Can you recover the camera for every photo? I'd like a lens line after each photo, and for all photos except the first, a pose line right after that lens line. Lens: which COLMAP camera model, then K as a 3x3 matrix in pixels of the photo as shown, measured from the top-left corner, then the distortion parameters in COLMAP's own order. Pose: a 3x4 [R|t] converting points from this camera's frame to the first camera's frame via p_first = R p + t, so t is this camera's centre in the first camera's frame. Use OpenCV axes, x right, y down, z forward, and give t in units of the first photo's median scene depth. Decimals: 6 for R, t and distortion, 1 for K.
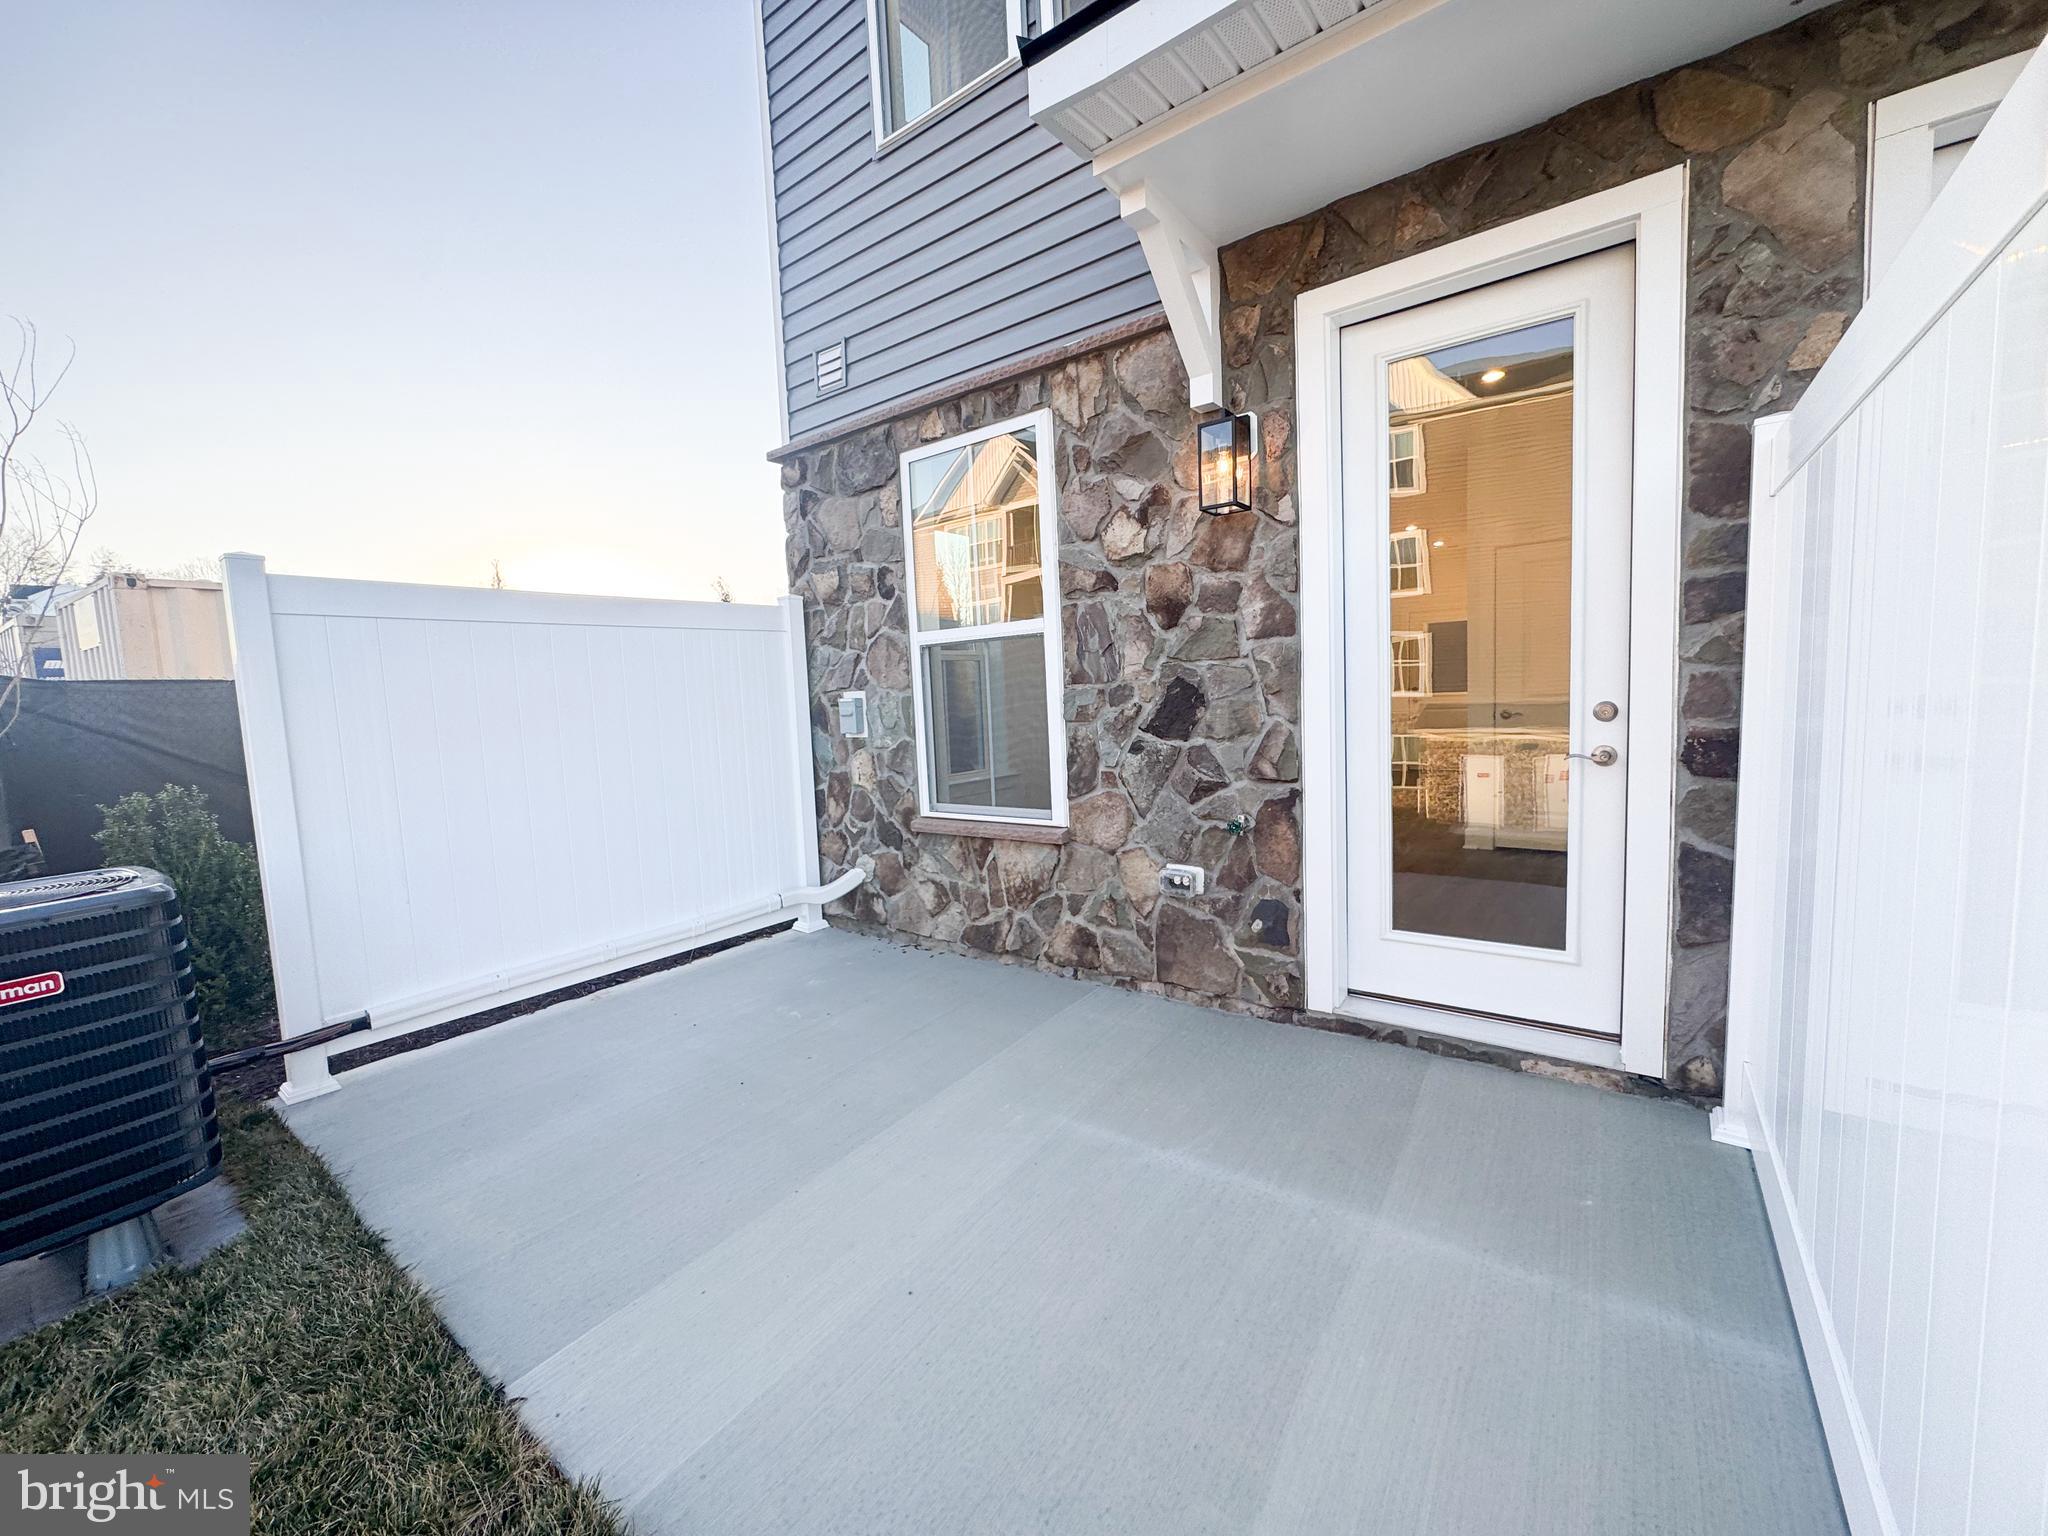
lens RADIAL K [[824.1, 0, 1024.0], [0, 824.1, 768.0], [0, 0, 1]] dist [-0.010225, 0.003914]
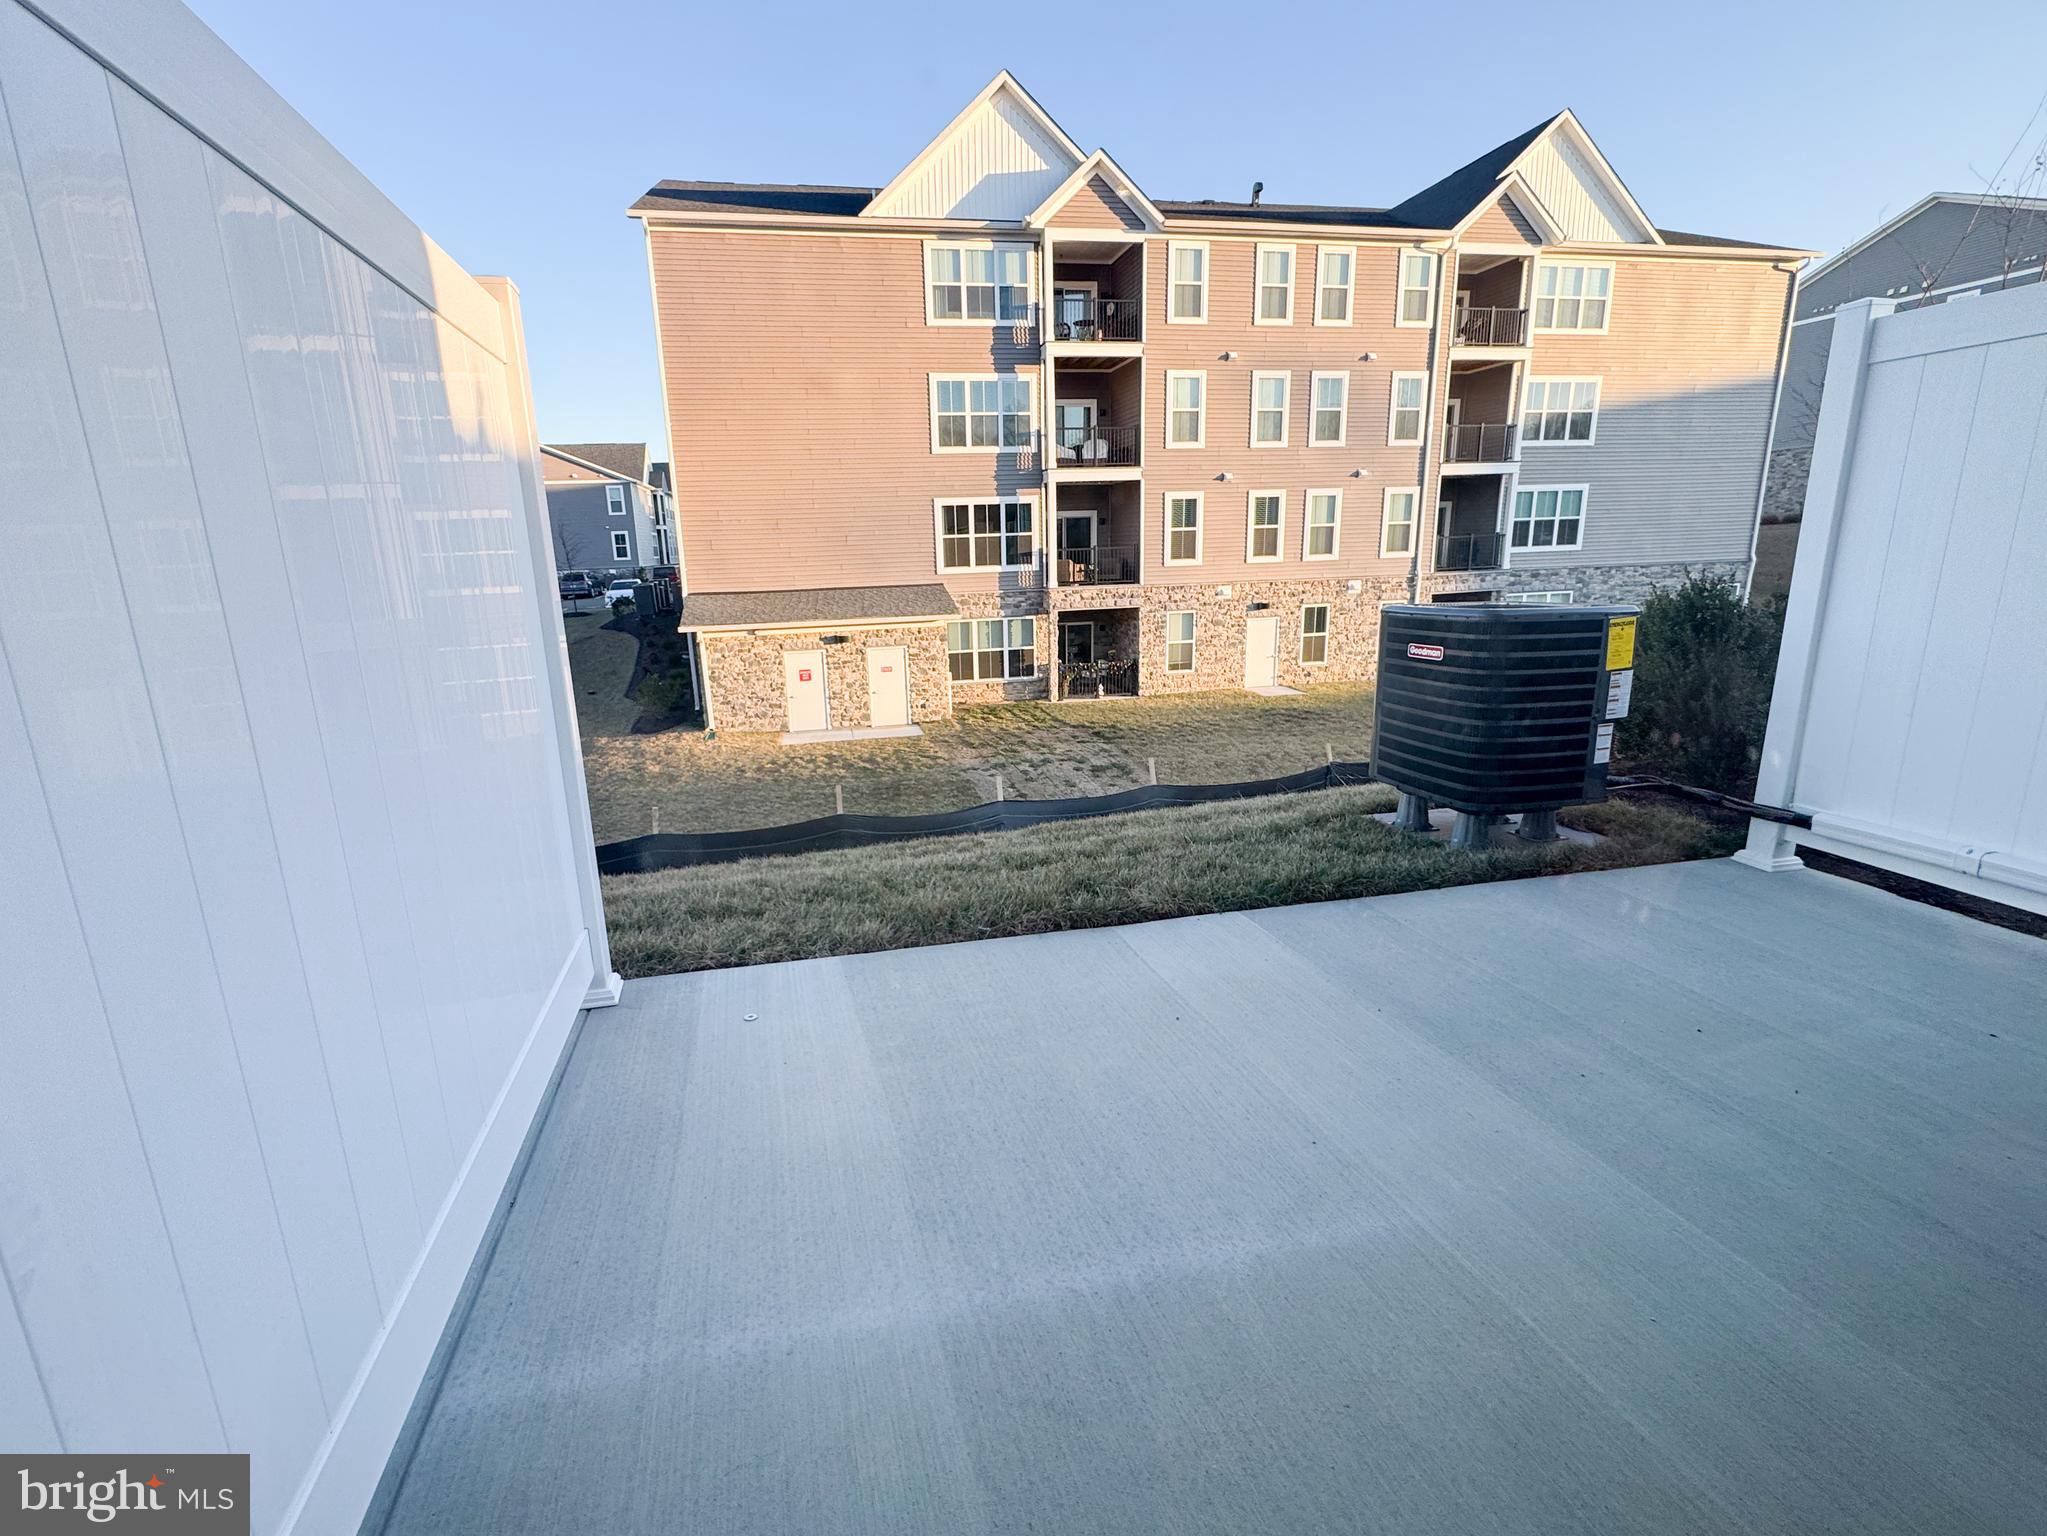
lens RADIAL K [[823.7, 0, 1023.5], [0, 823.7, 768.0], [0, 0, 1]] dist [-0.010225, 0.003914]
pose [[-0.603939, 0.278975, -0.746613, 0.474424], [-0.017796, 0.931790, 0.362562, -0.084598], [0.796832, 0.232252, -0.557779, 0.823843]]
